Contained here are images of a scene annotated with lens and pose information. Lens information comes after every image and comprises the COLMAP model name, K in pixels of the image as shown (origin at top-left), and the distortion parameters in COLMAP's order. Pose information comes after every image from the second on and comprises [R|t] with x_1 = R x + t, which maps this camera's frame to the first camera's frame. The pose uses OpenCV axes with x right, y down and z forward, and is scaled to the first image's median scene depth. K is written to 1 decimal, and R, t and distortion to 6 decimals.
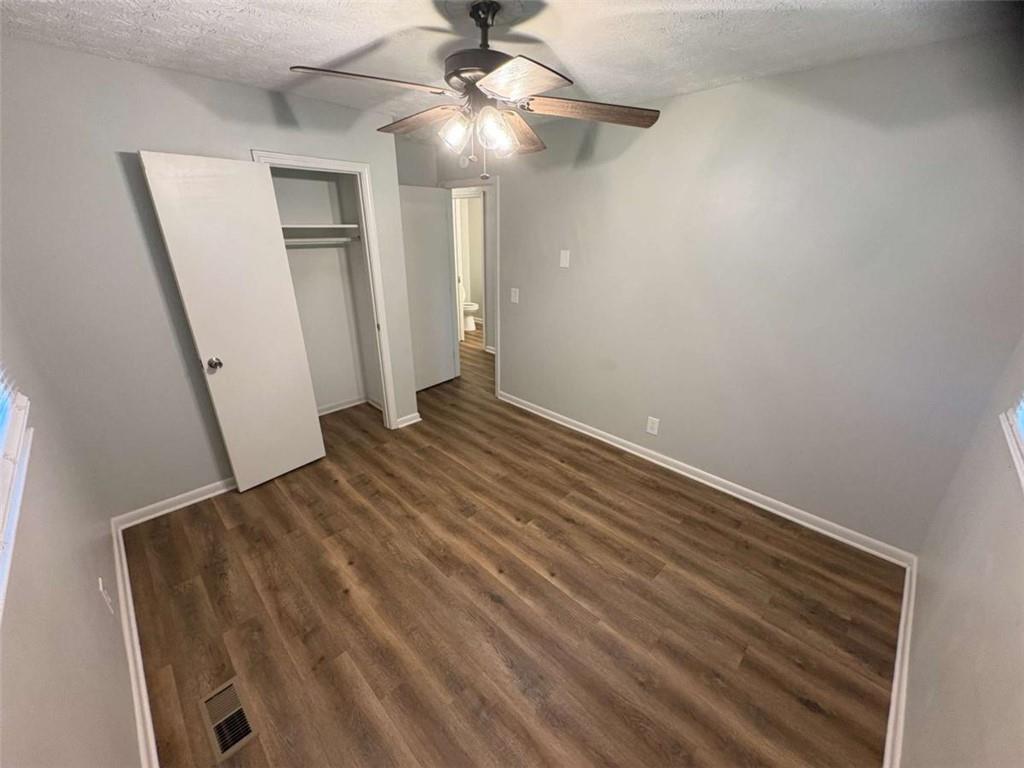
lens RADIAL K [[407.1, 0, 512.0], [0, 407.1, 384.0], [0, 0, 1]] dist [0.003836, 0.000494]
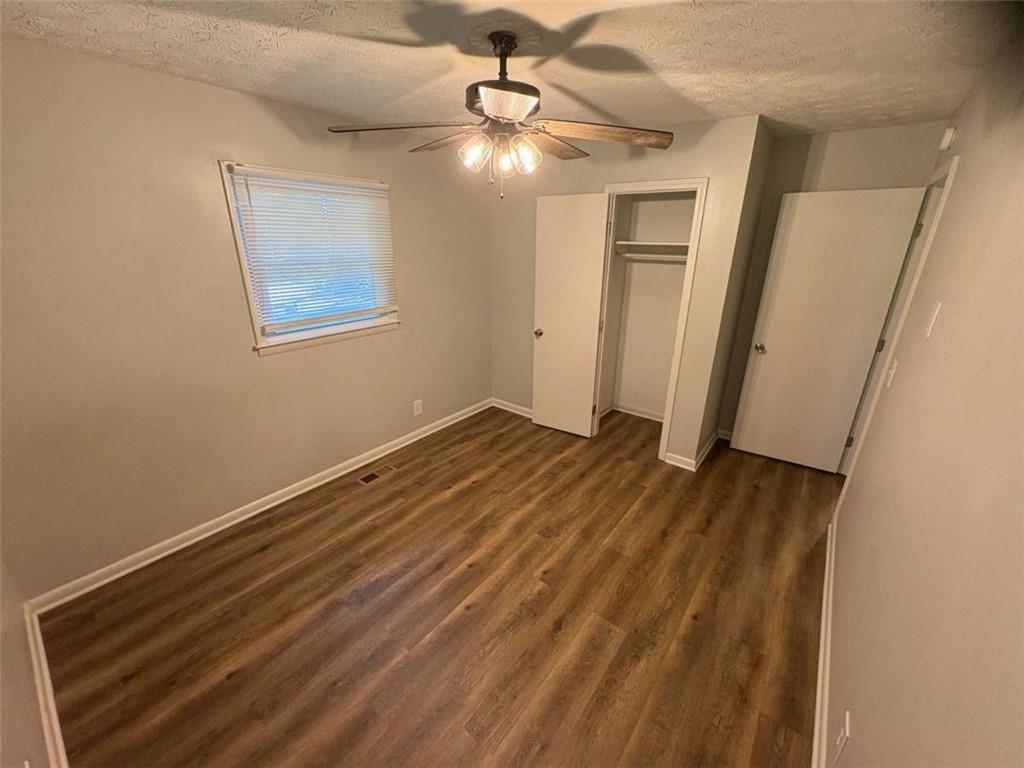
lens RADIAL K [[407.1, 0, 512.0], [0, 407.1, 384.0], [0, 0, 1]] dist [0.003836, 0.000494]
pose [[0.124431, 0.335873, -0.933652, 0.686689], [-0.373500, 0.887609, 0.269532, -0.238310], [0.919247, 0.315181, 0.235895, 0.593629]]
